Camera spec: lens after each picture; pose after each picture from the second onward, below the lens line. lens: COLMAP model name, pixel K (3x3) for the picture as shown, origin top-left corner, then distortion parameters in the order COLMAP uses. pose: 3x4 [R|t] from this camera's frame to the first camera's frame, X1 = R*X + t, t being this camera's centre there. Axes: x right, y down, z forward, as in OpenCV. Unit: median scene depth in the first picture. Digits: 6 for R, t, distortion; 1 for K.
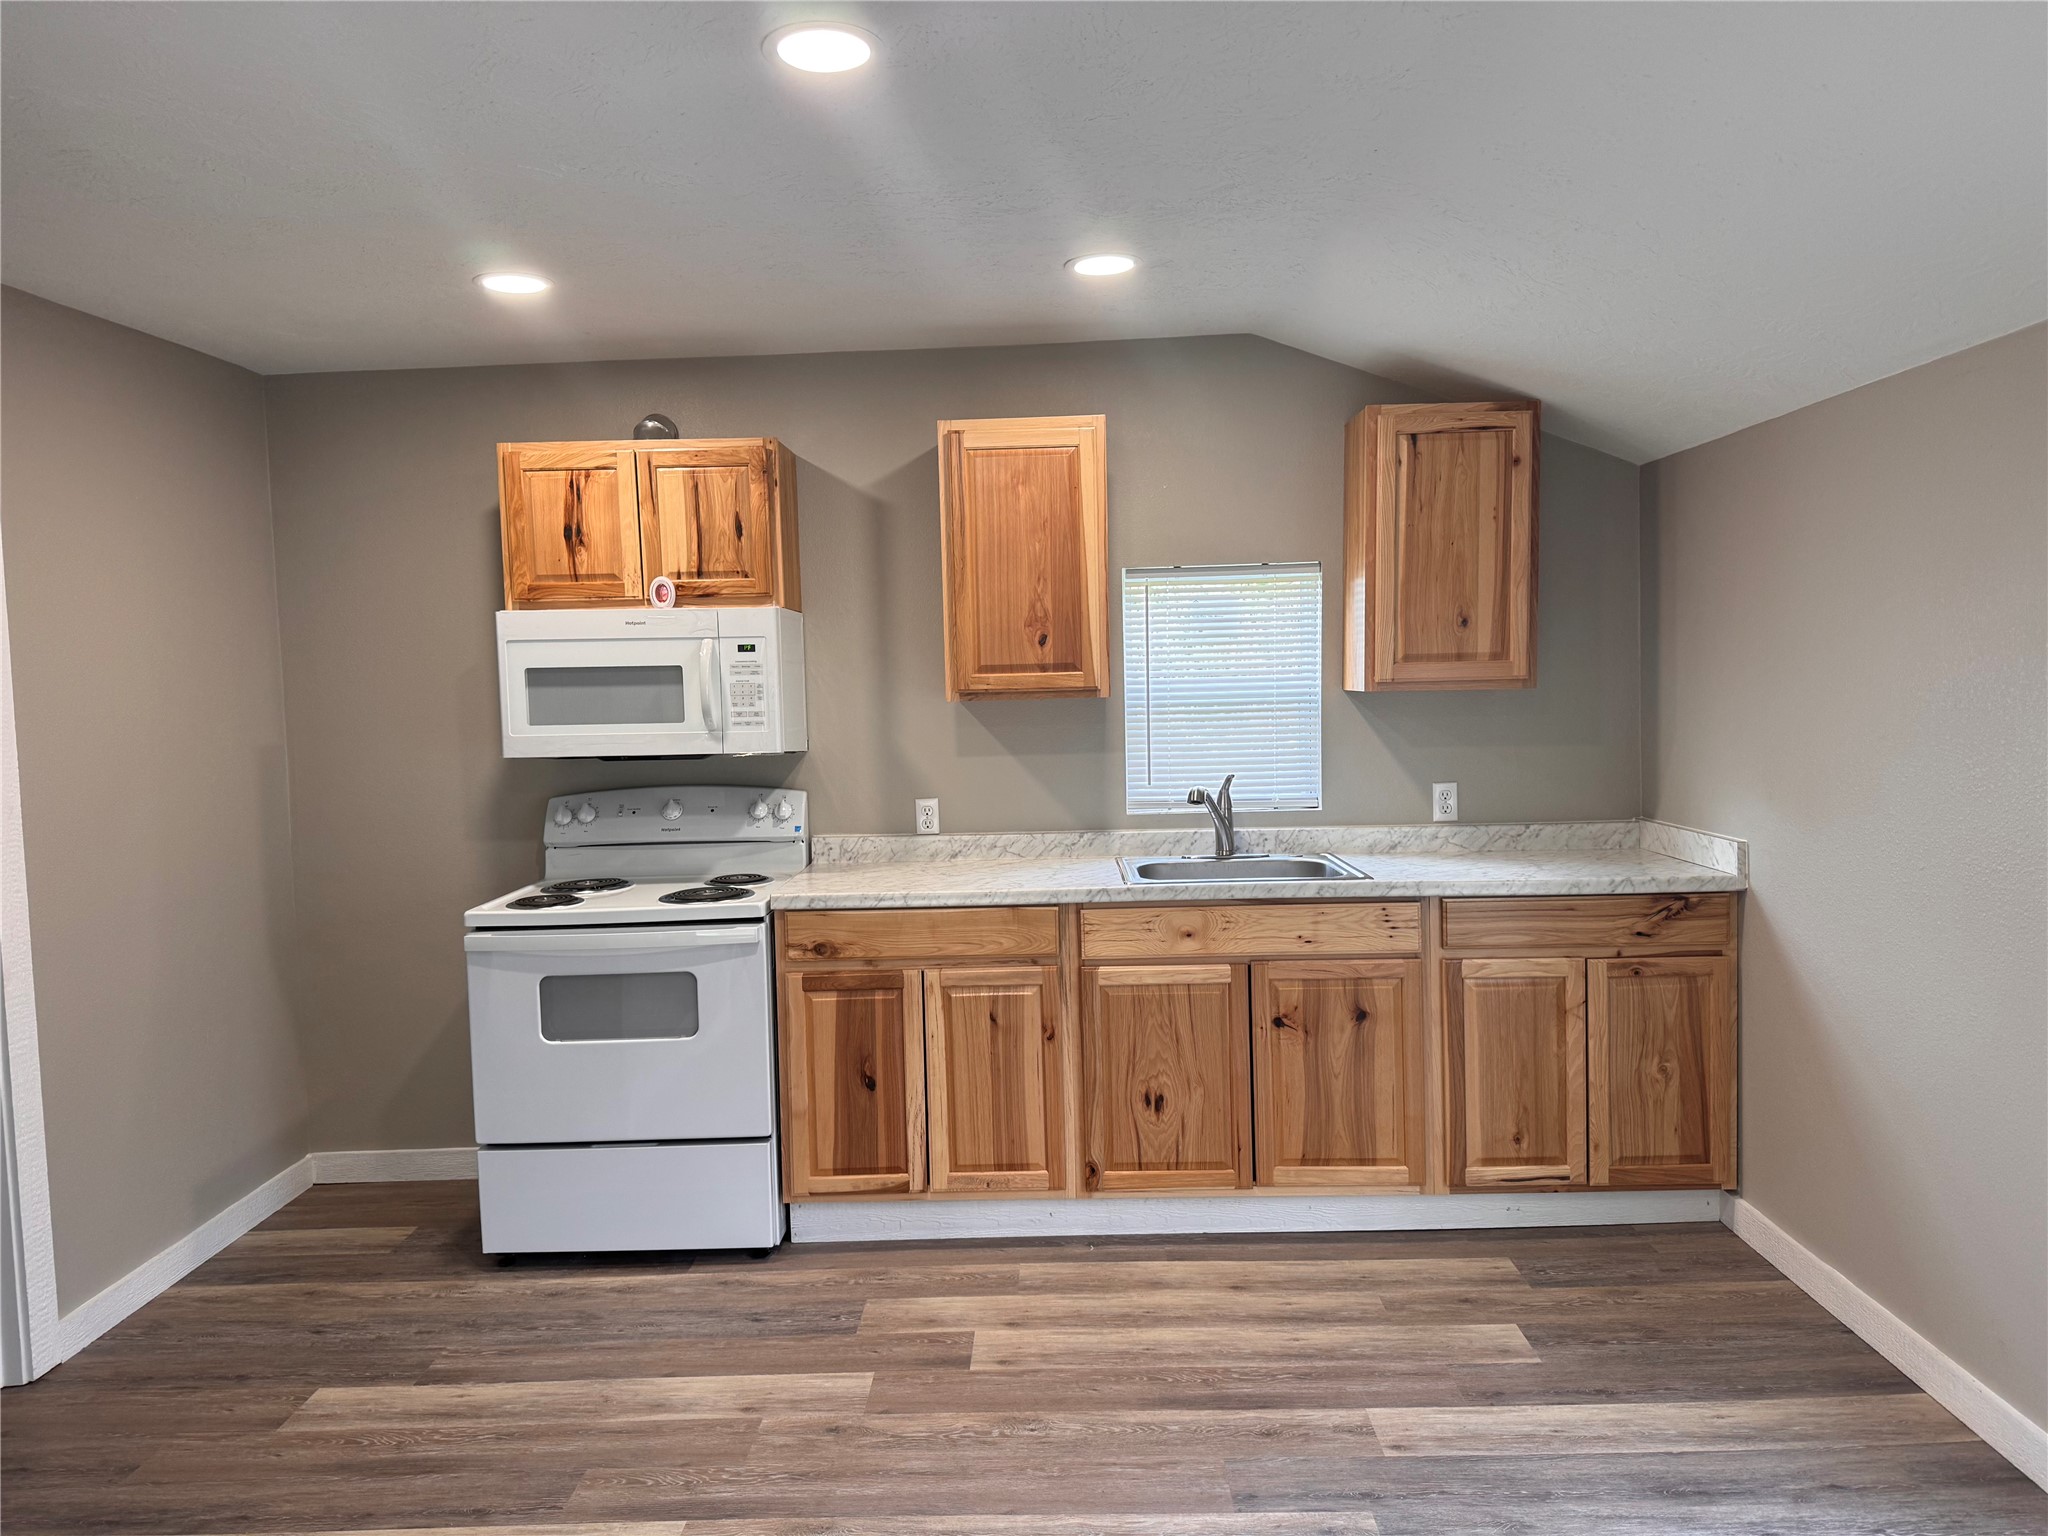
lens RADIAL K [[1457.2, 0, 1045.9], [0, 1457.2, 779.4], [0, 0, 1]] dist [0.073859, -0.095622]
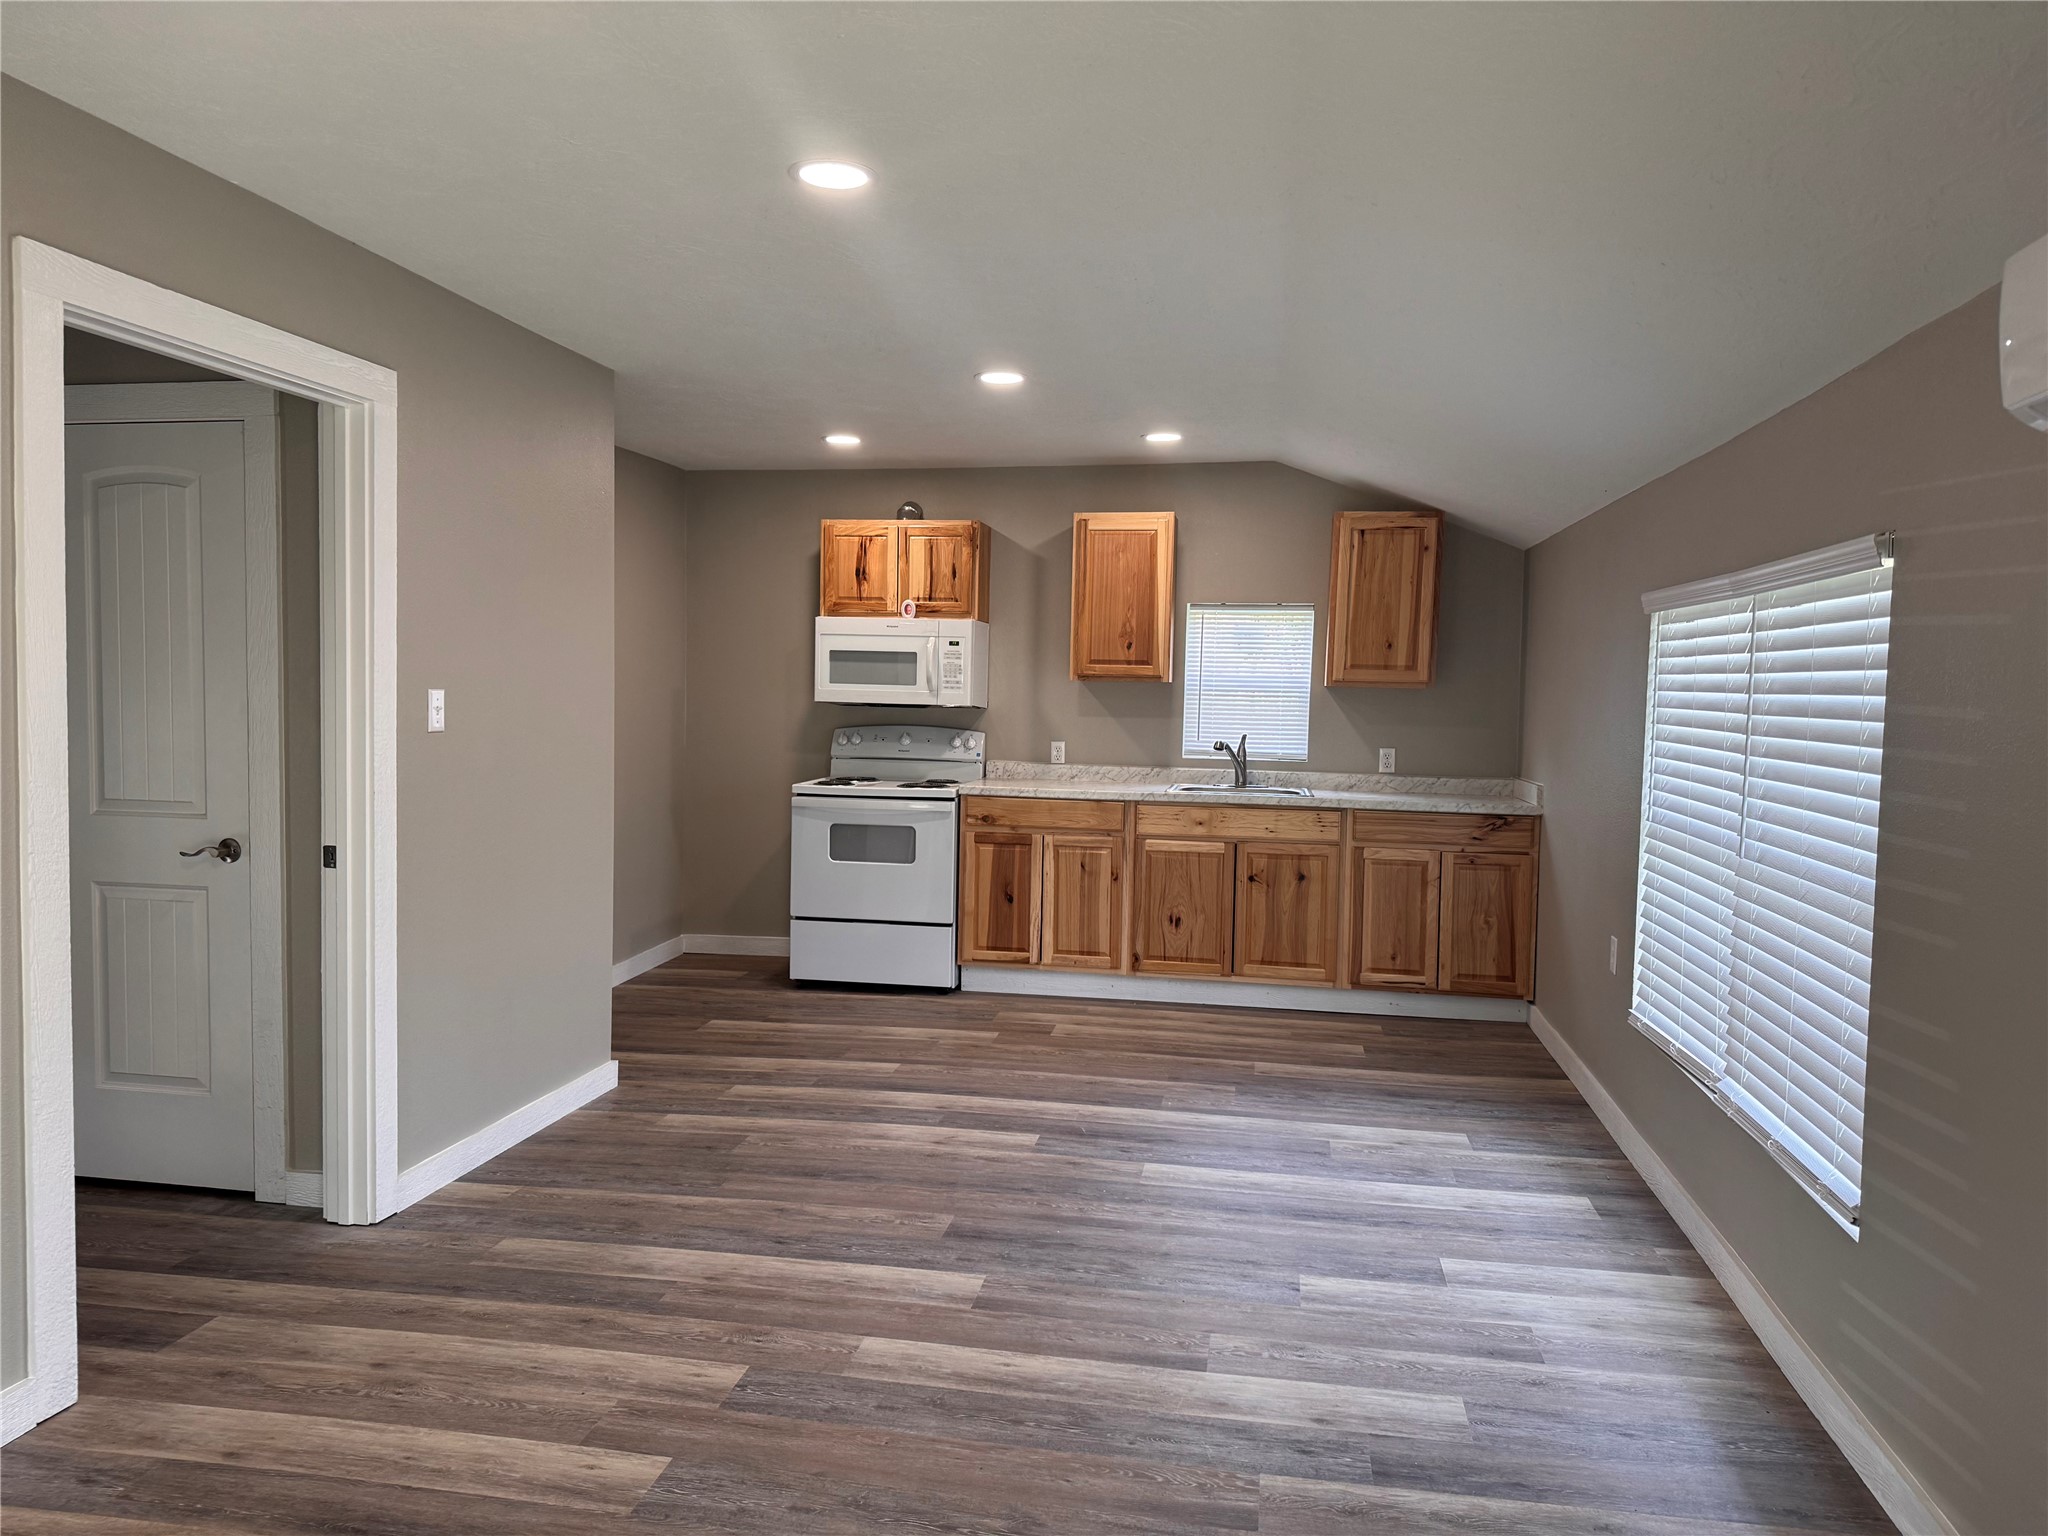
lens RADIAL K [[1457.2, 0, 1024.5], [0, 1457.2, 764.9], [0, 0, 1]] dist [0.073859, -0.095622]
pose [[0.986758, 0.054555, -0.152752, 0.144874], [-0.057268, 0.998269, -0.013417, 0.070427], [0.151755, 0.021987, 0.988173, -0.671827]]
